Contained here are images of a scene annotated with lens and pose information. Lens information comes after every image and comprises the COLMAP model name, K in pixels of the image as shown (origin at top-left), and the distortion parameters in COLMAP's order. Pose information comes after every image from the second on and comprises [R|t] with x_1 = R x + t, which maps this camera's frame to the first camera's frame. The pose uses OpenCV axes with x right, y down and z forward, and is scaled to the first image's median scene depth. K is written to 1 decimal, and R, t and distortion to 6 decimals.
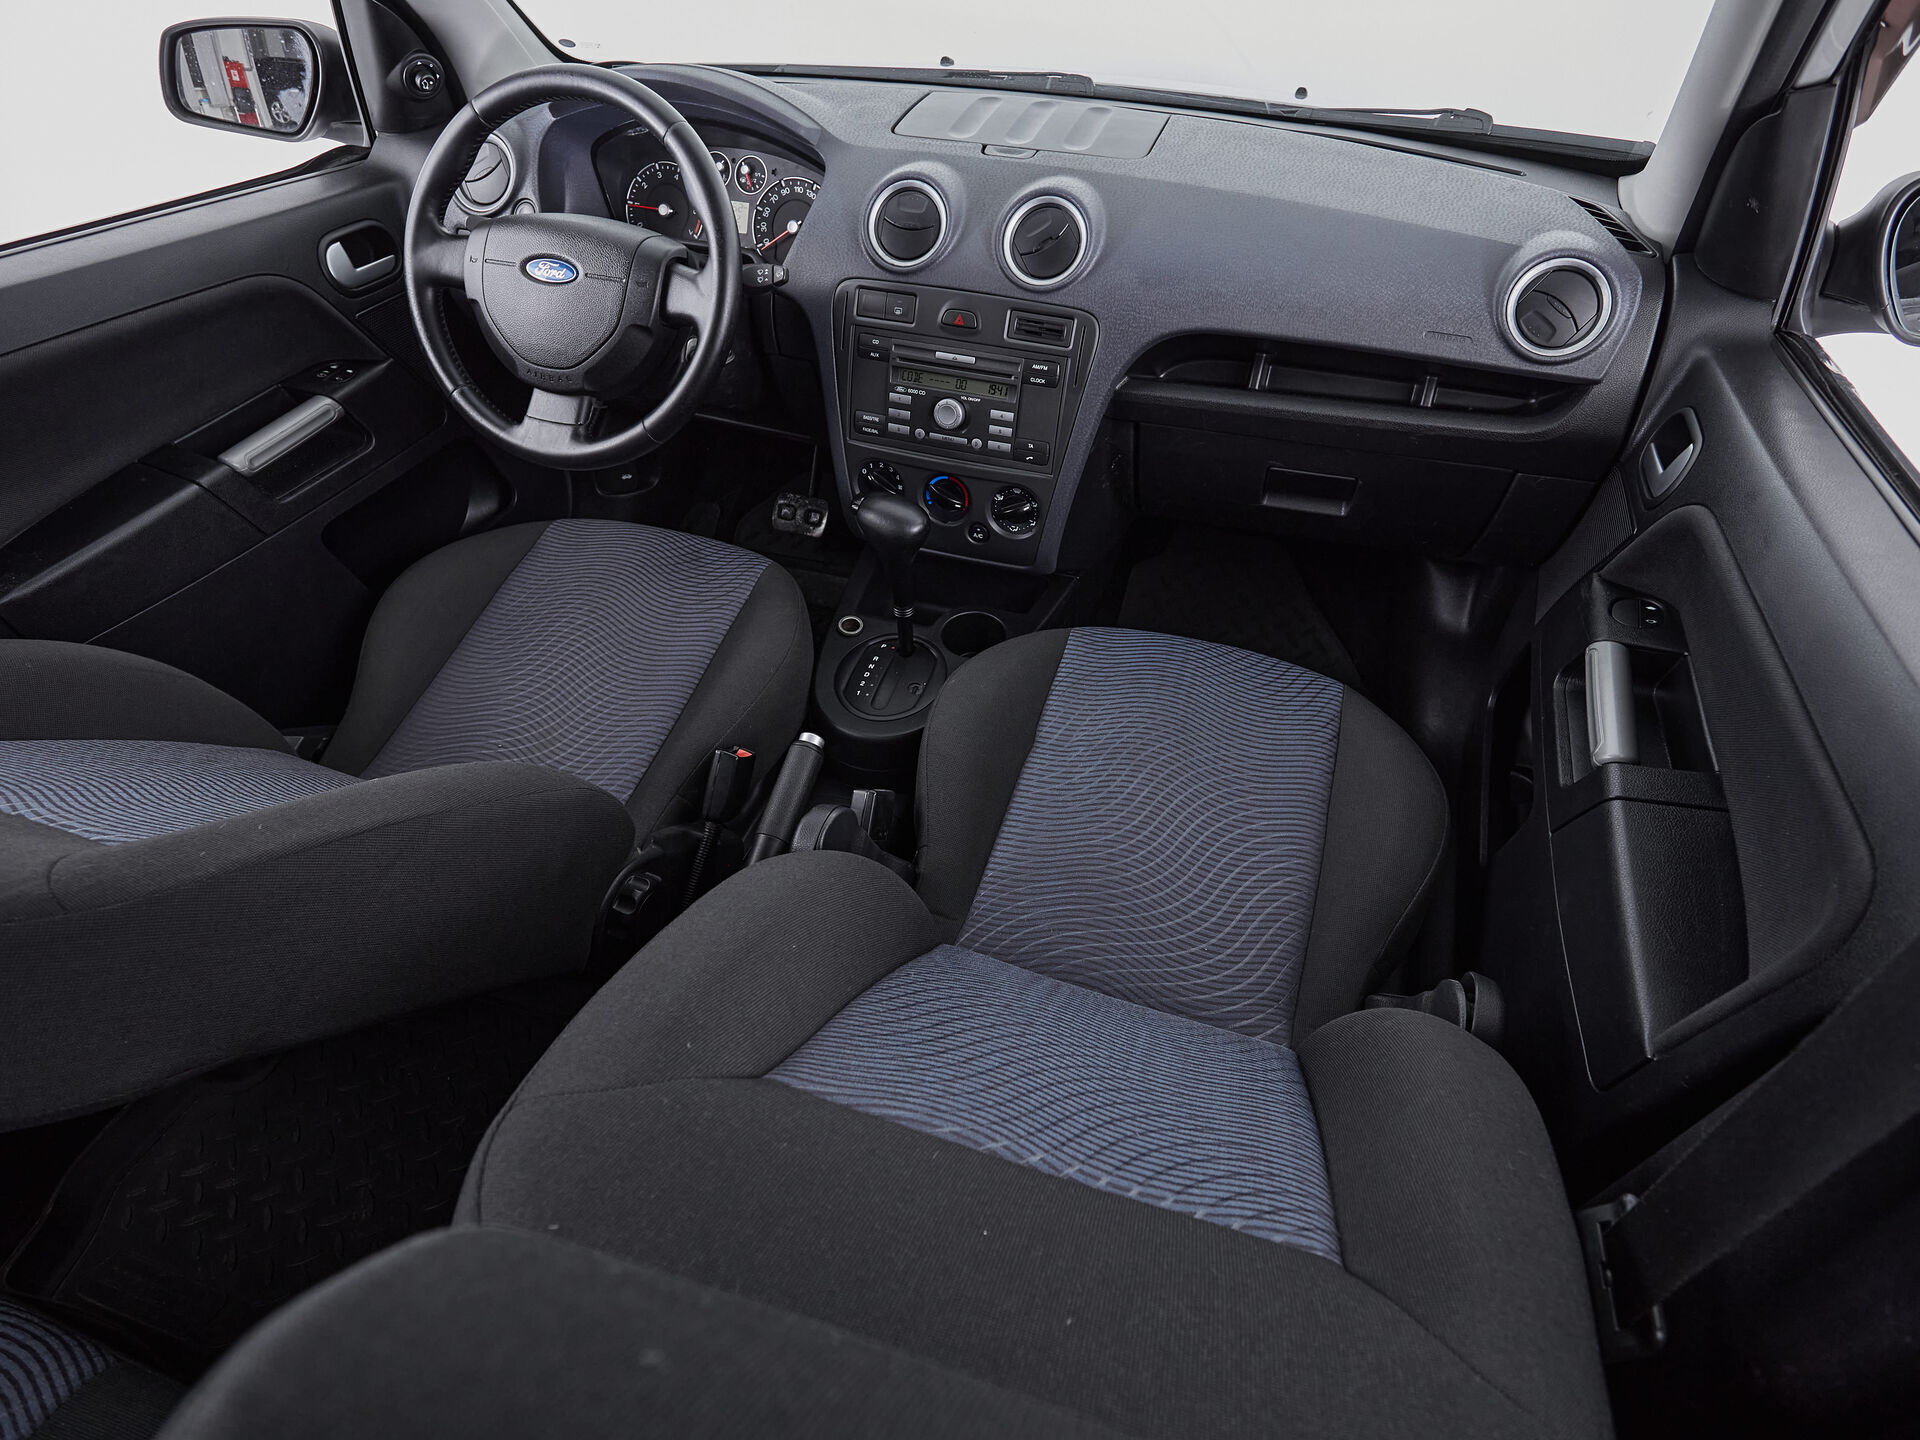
lens RADIAL K [[1093.7, 0, 960.0], [0, 1093.7, 720.0], [0, 0, 1]] dist [-0.003525, 0.000293]
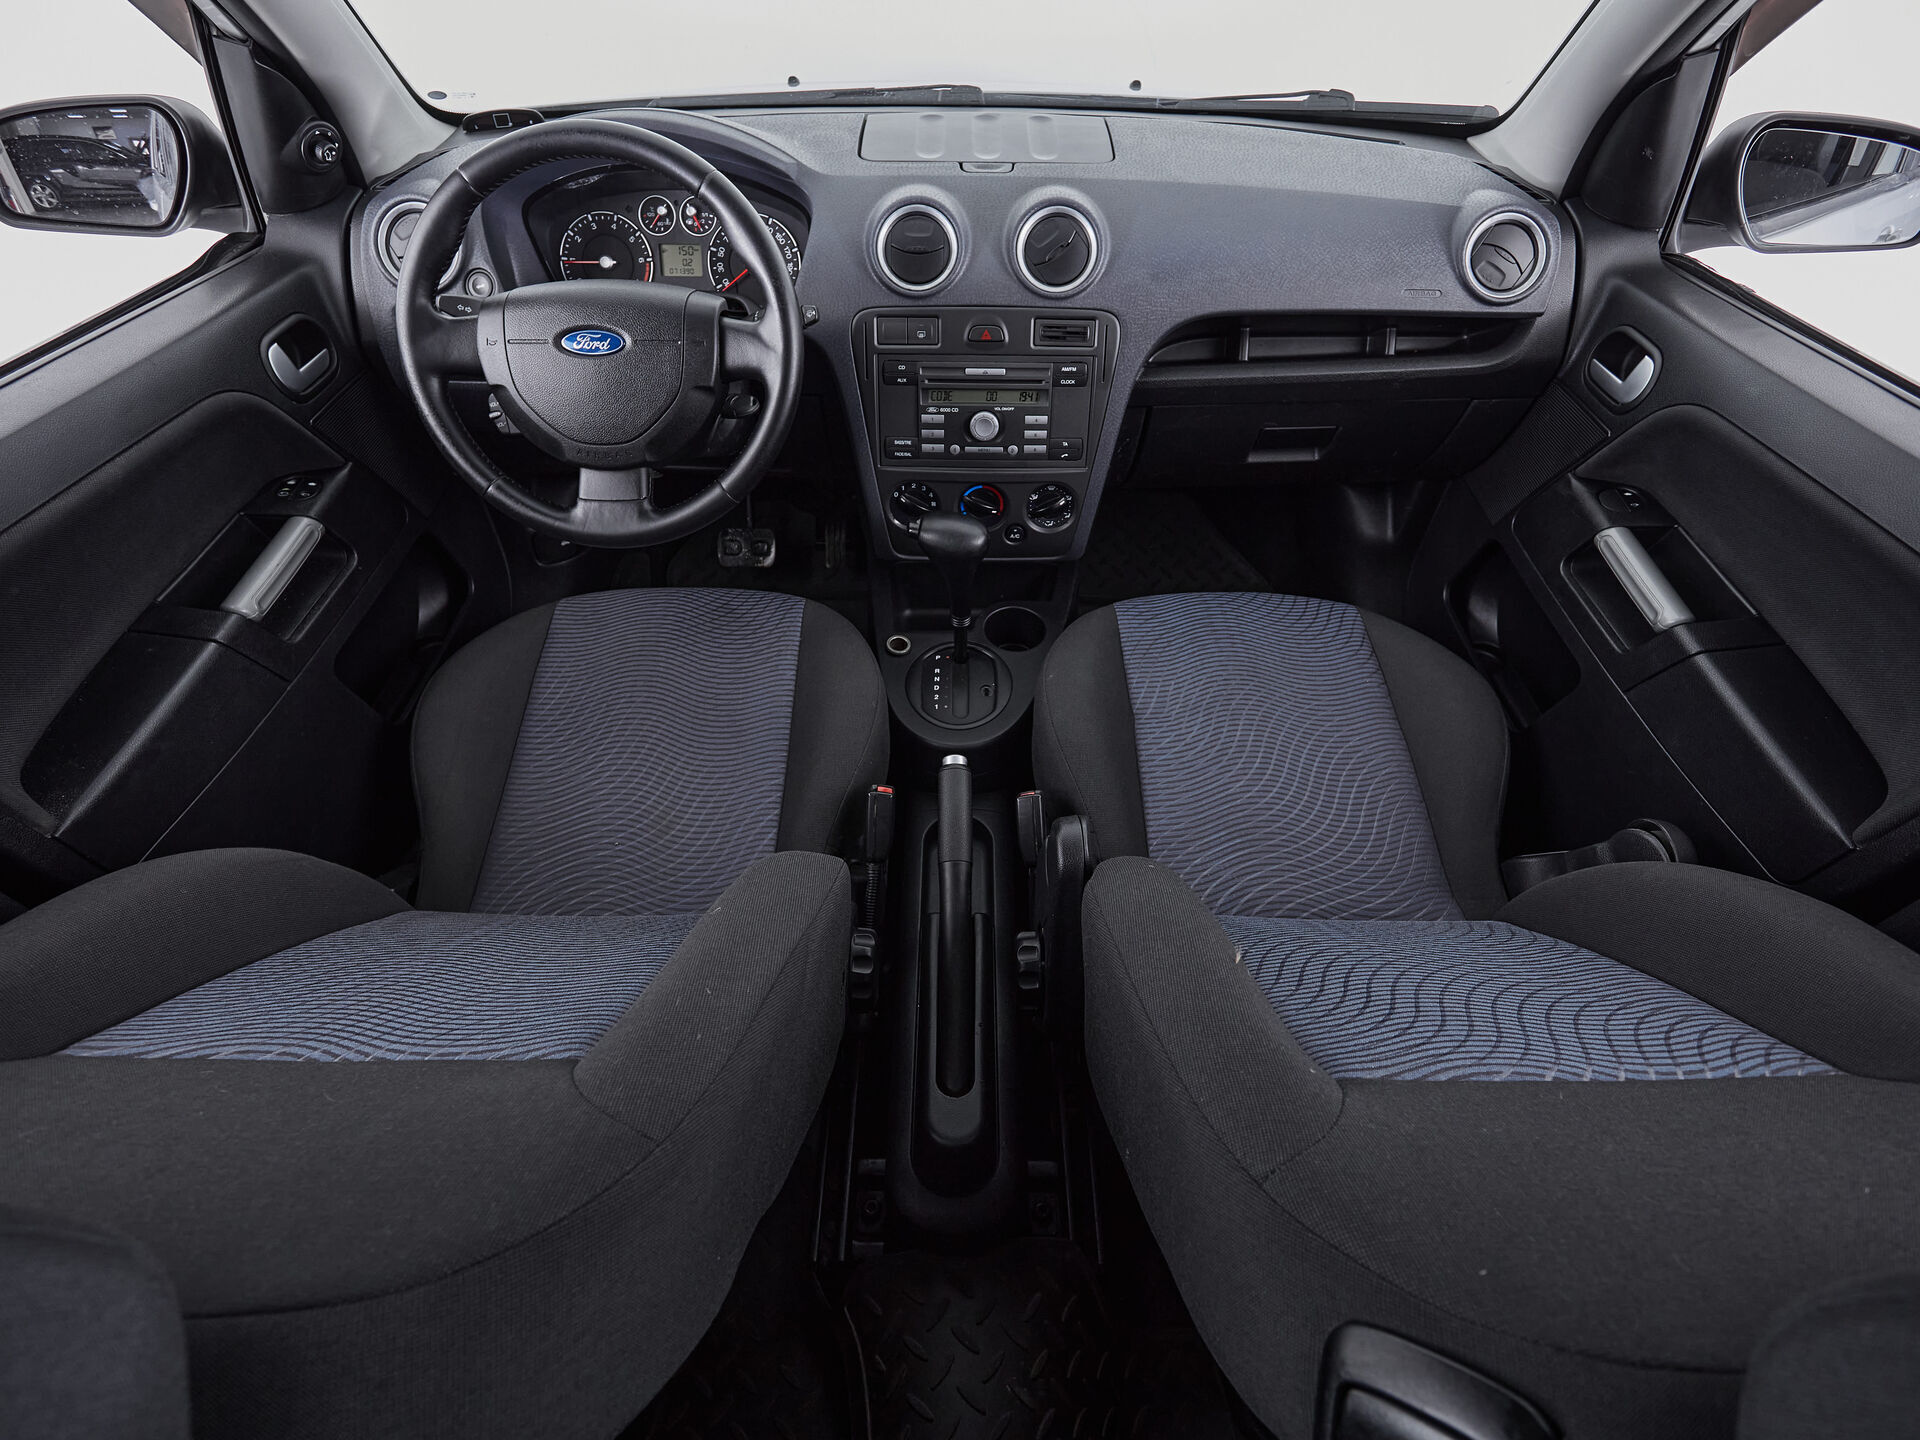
lens RADIAL K [[1014.6, 0, 960.0], [0, 1014.6, 720.0], [0, 0, 1]] dist [-0.003737, -0.001471]
pose [[0.946439, -0.225006, 0.231571, -0.318165], [0.216582, 0.974324, 0.061526, -0.071572], [-0.239469, -0.008076, 0.970871, 0.065002]]
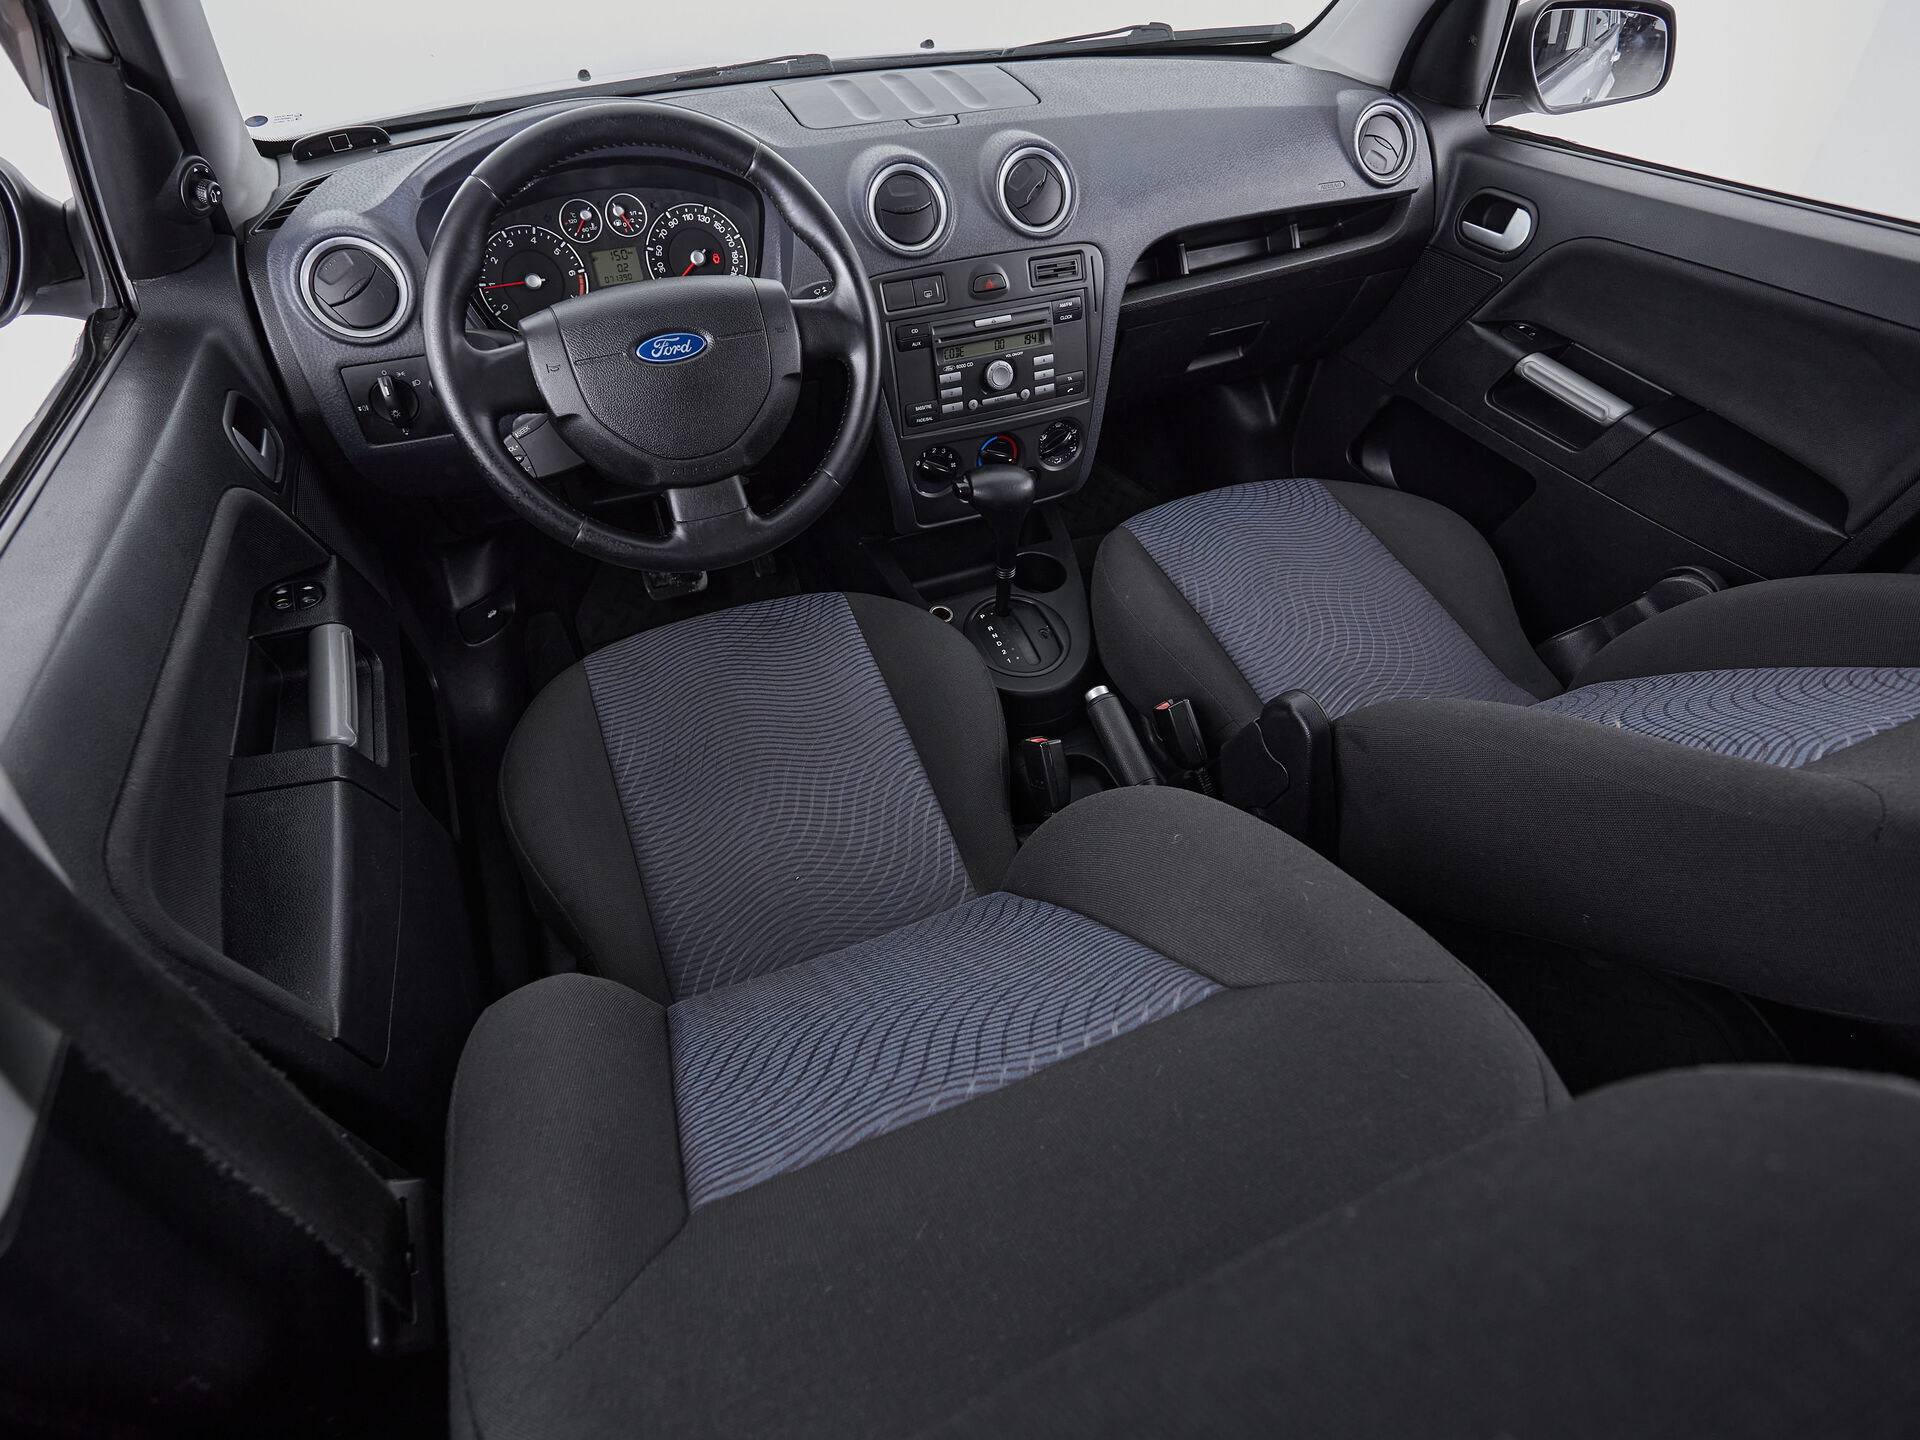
lens RADIAL K [[1014.6, 0, 960.0], [0, 1014.6, 720.0], [0, 0, 1]] dist [-0.003737, -0.001471]
pose [[0.742771, -0.472174, 0.474703, -0.656306], [0.453237, 0.876437, 0.162583, -0.164559], [-0.492815, 0.094391, 0.864999, 0.205521]]
